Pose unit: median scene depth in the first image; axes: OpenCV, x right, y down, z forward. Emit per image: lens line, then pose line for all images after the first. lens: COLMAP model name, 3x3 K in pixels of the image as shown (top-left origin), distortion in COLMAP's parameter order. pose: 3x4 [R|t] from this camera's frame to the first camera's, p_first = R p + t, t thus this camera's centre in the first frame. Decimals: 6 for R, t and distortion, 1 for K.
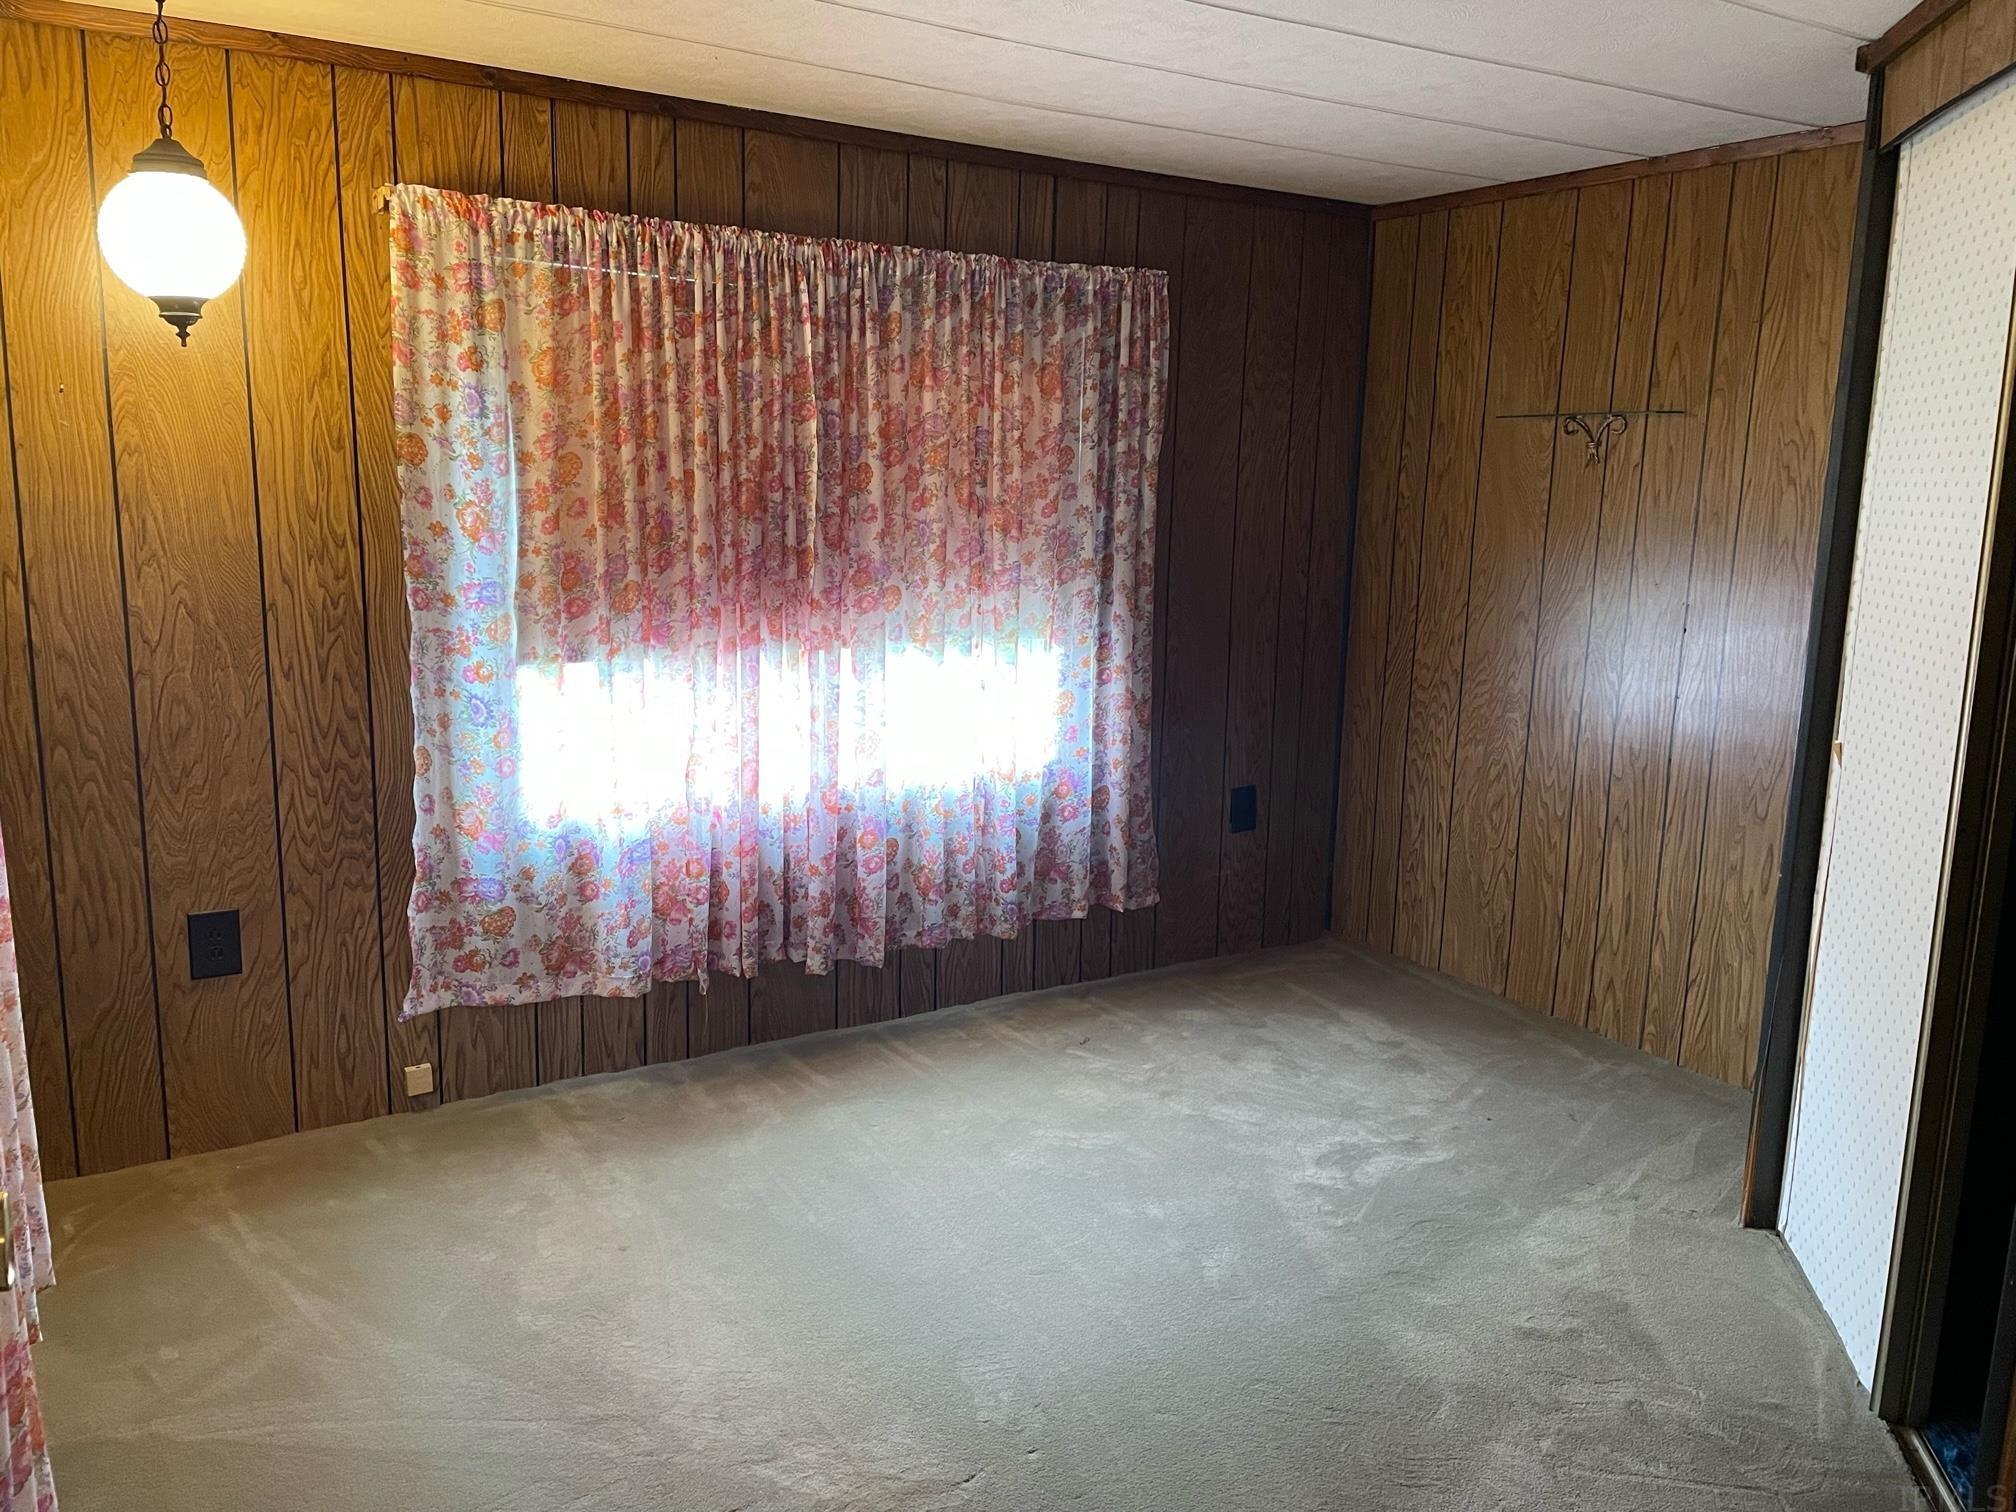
lens RADIAL K [[1526.1, 0, 1011.5], [0, 1526.1, 739.5], [0, 0, 1]] dist [0.069162, -0.074505]
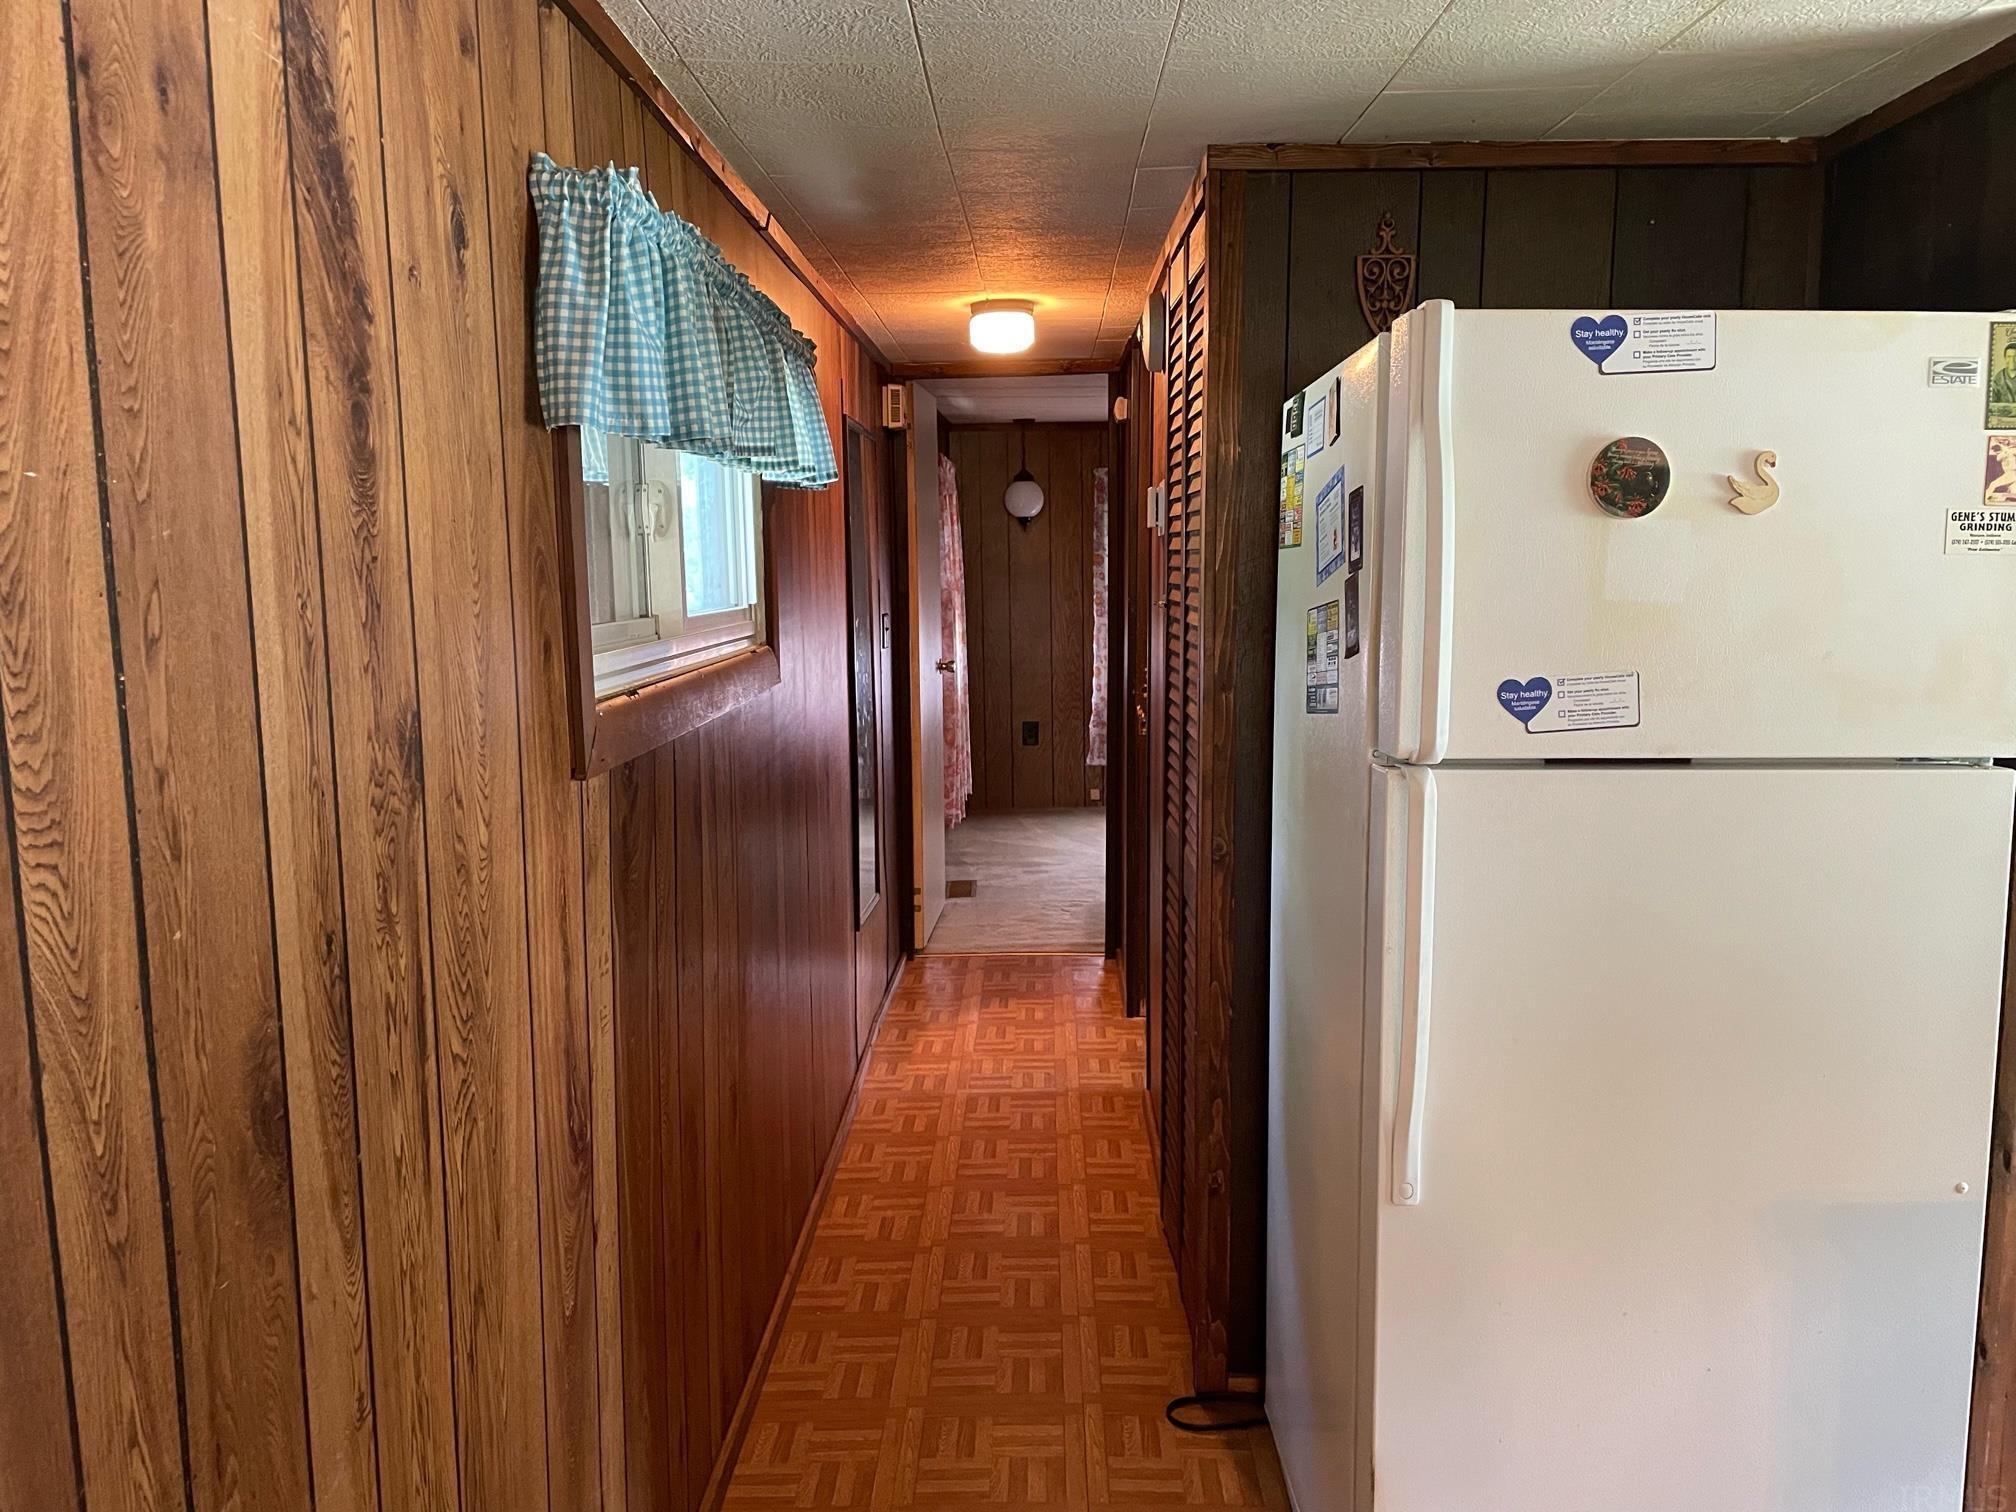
lens RADIAL K [[1526.1, 0, 1011.9], [0, 1526.1, 757.7], [0, 0, 1]] dist [0.069162, -0.074505]
pose [[0.840459, 0.035988, -0.540678, 0.295918], [-0.064876, 0.997298, -0.034465, 0.082731], [0.537977, 0.064043, 0.840523, -0.417880]]
